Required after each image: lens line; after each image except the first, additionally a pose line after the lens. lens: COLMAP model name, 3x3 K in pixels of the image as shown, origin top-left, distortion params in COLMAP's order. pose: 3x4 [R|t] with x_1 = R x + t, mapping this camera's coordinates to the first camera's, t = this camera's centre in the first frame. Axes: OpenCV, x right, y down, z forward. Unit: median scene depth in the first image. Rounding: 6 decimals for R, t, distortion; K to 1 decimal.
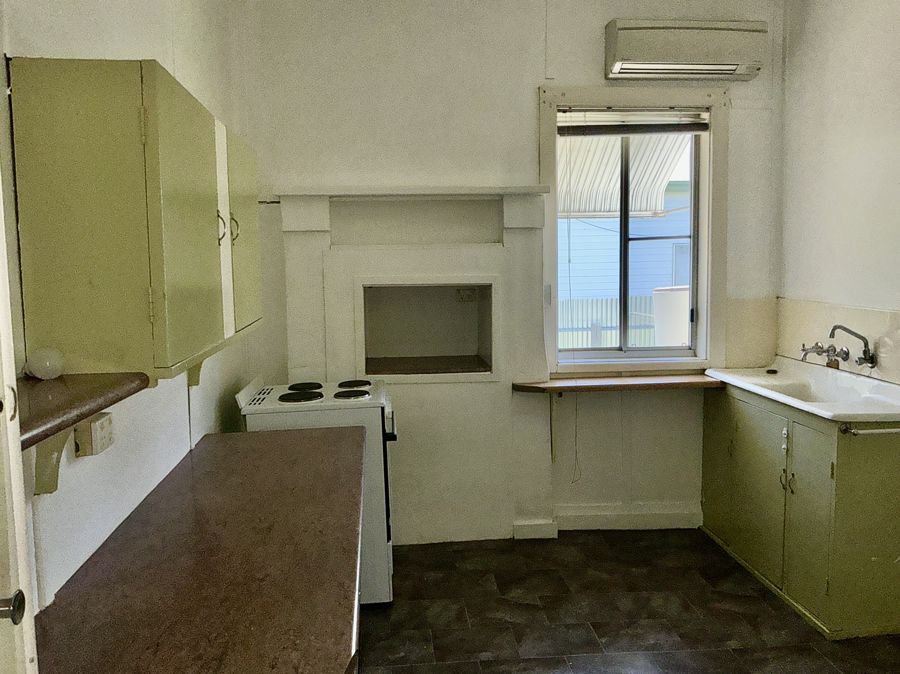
lens RADIAL K [[747.4, 0, 454.5], [0, 747.4, 333.9], [0, 0, 1]] dist [-0.006416, -0.000770]
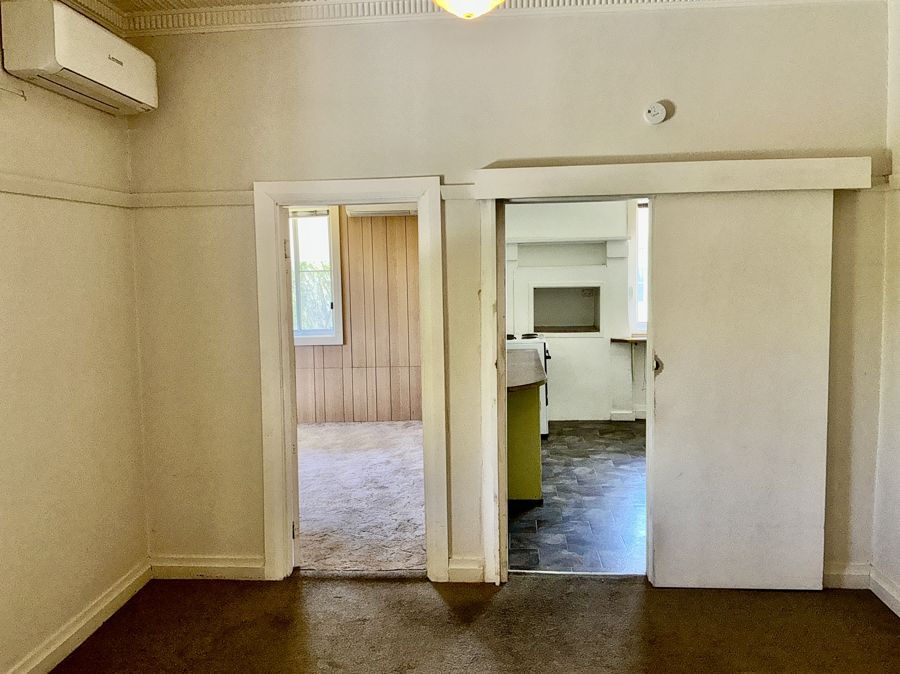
lens RADIAL K [[747.4, 0, 448.8], [0, 747.4, 342.8], [0, 0, 1]] dist [-0.006416, -0.000770]
pose [[0.981453, 0.011245, -0.191373, 0.036311], [-0.016042, 0.999594, -0.023535, 0.130320], [0.191031, 0.026168, 0.981235, -0.966024]]
